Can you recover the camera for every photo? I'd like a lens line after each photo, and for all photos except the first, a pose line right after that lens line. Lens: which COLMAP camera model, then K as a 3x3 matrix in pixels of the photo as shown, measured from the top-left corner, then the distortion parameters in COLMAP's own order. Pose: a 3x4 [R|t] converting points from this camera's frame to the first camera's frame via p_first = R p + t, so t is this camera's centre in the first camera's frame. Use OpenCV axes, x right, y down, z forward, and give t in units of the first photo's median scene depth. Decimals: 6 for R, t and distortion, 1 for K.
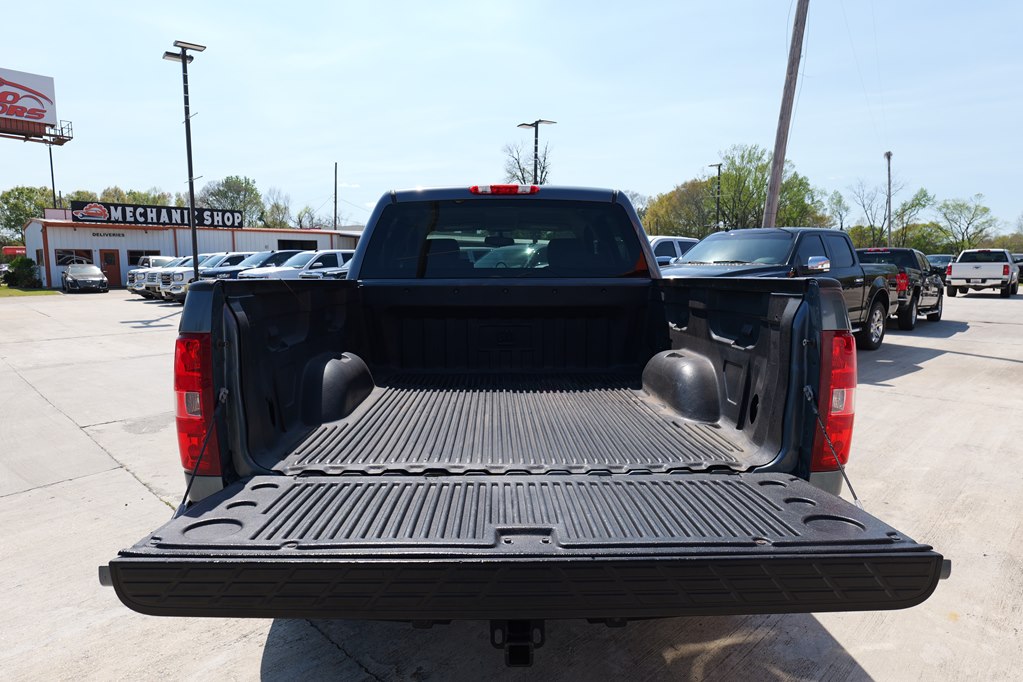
lens RADIAL K [[604.3, 0, 511.9], [0, 604.3, 348.5], [0, 0, 1]] dist [-0.026489, 0.013558]
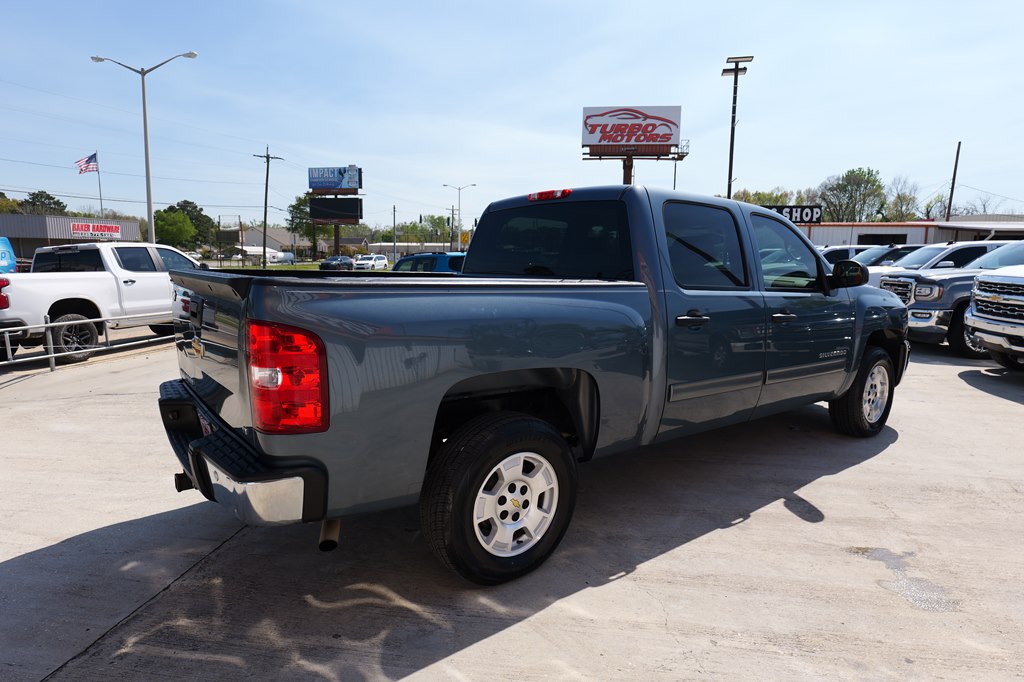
lens RADIAL K [[604.9, 0, 529.5], [0, 604.9, 346.9], [0, 0, 1]] dist [-0.026489, 0.013558]
pose [[0.598421, 0.122013, -0.791837, 0.093183], [-0.117791, 0.990994, 0.063682, -0.005816], [0.792476, 0.055162, 0.607404, 0.033894]]
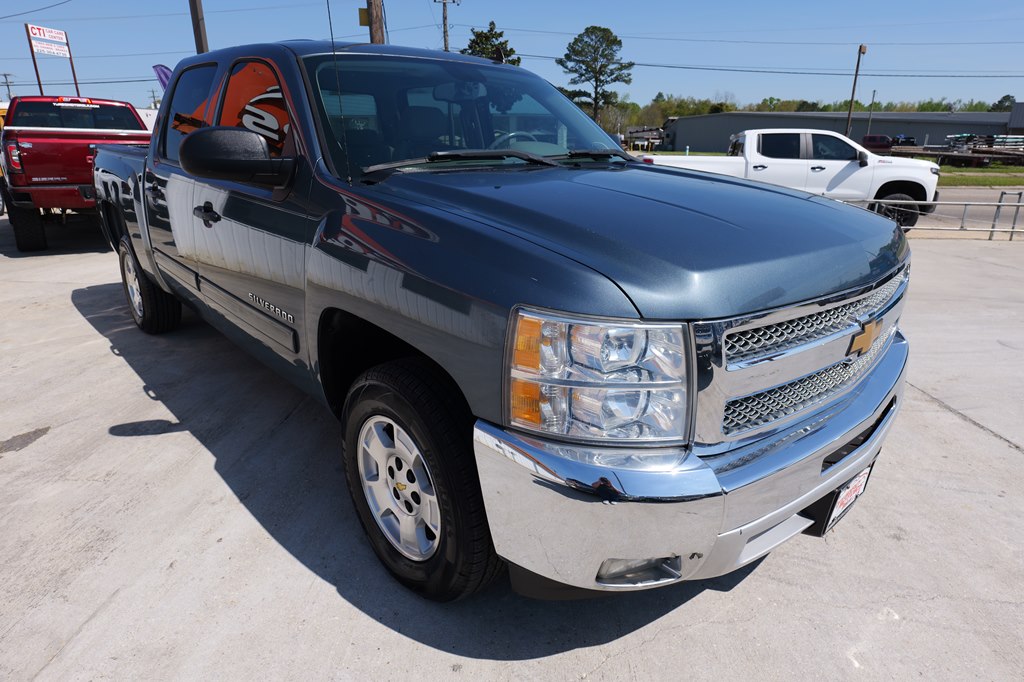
lens RADIAL K [[604.9, 0, 505.3], [0, 604.9, 348.6], [0, 0, 1]] dist [-0.026489, 0.013558]
pose [[-0.764763, 0.206101, -0.610458, 0.051667], [-0.091144, 0.903326, 0.419160, -0.032173], [0.637832, 0.376198, -0.672046, 0.237901]]
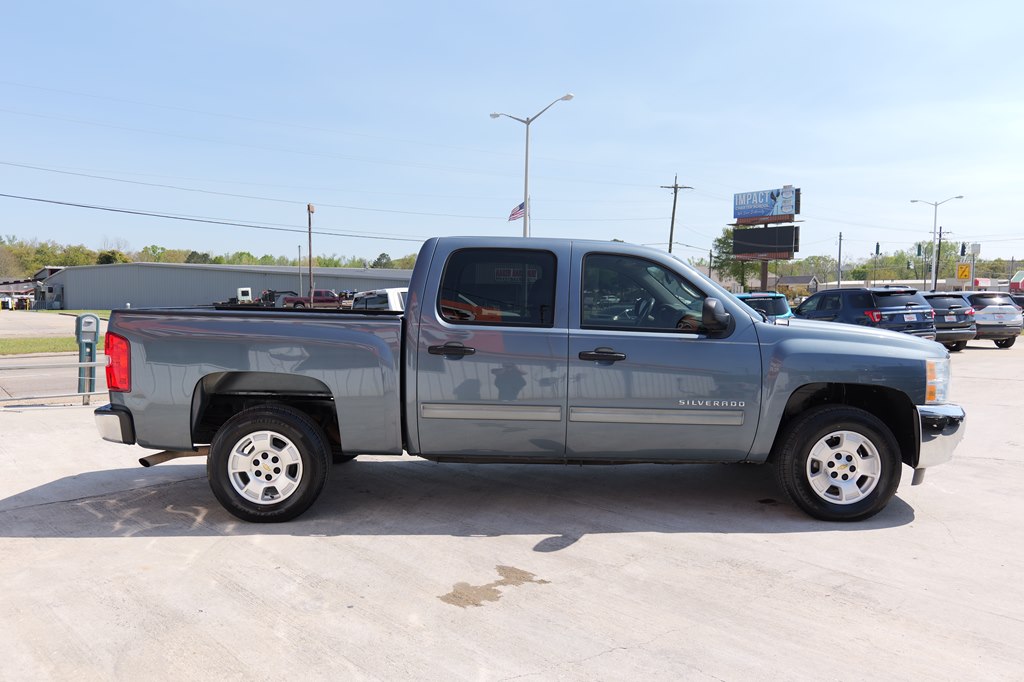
lens RADIAL K [[786.6, 0, 519.4], [0, 786.6, 316.0], [0, 0, 1]] dist [0.005765, -0.005908]
pose [[-0.019002, 0.020845, -0.999602, 0.182921], [-0.135939, 0.990445, 0.023238, -0.018990], [0.990535, 0.136327, -0.015986, 0.131852]]
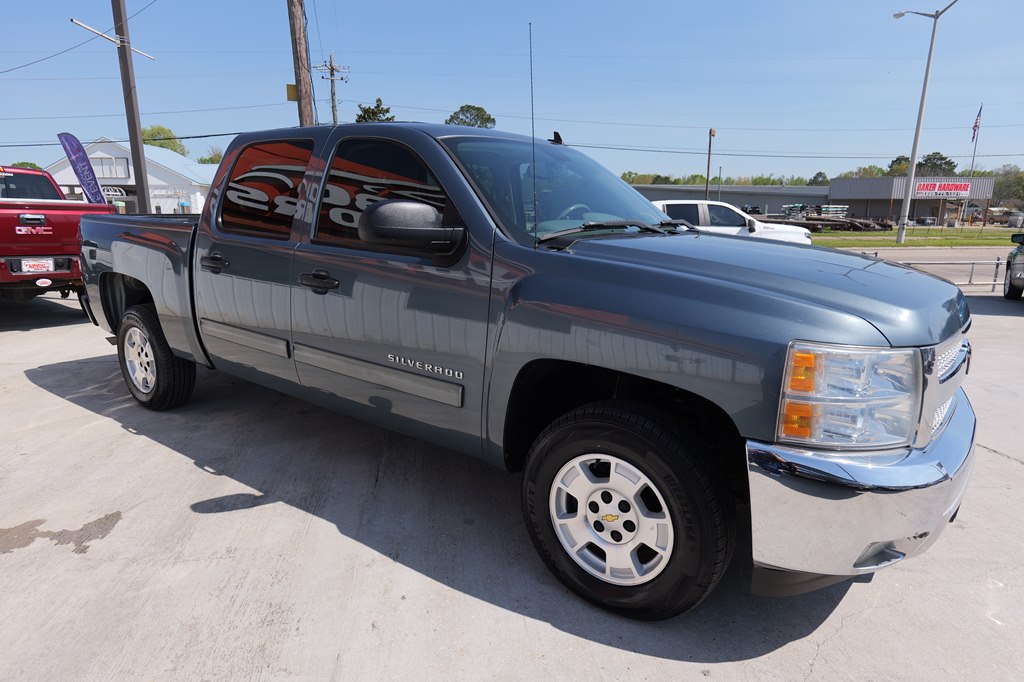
lens RADIAL K [[604.9, 0, 505.6], [0, 604.9, 350.0], [0, 0, 1]] dist [-0.026489, 0.013558]
pose [[-0.622583, 0.171817, -0.763458, 0.079559], [-0.109597, 0.946840, 0.302461, -0.029792], [0.774841, 0.271980, -0.570656, 0.220205]]
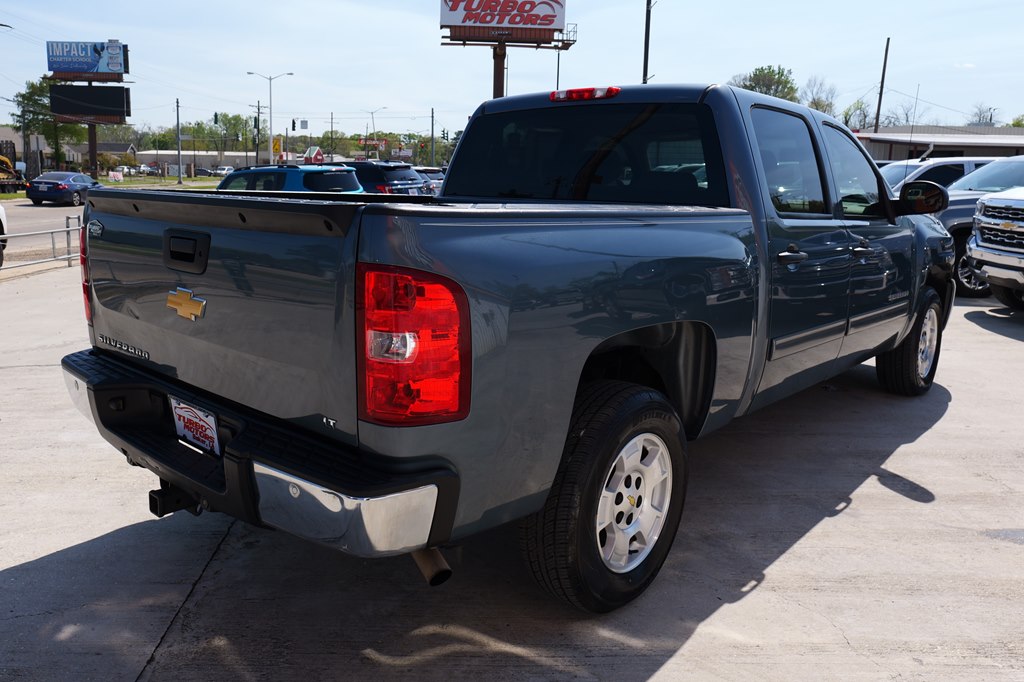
lens RADIAL K [[786.6, 0, 494.3], [0, 786.6, 300.0], [0, 0, 1]] dist [0.005765, -0.005908]
pose [[0.726138, 0.119929, -0.677008, 0.071646], [-0.110541, 0.992224, 0.057205, -0.002956], [0.678604, 0.033299, 0.733749, 0.013265]]
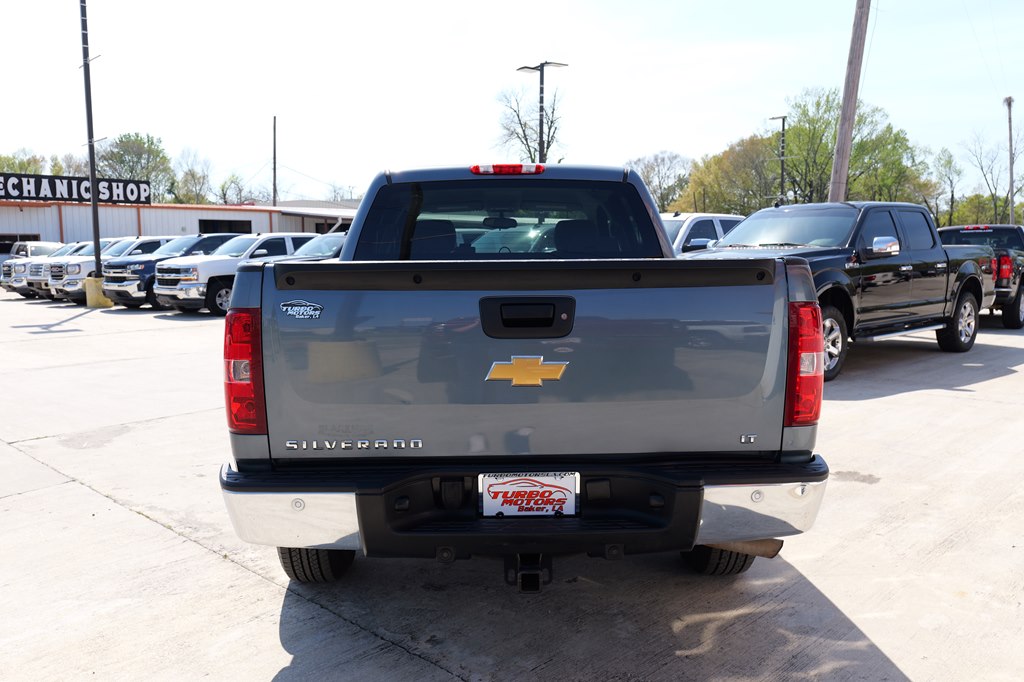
lens RADIAL K [[816.9, 0, 523.7], [0, 816.9, 346.6], [0, 0, 1]] dist [0.006135, -0.005699]
pose [[0.999844, -0.008845, 0.015299, -0.000966], [0.009175, 0.999724, -0.021644, 0.004229], [-0.015103, 0.021781, 0.999649, -0.027755]]
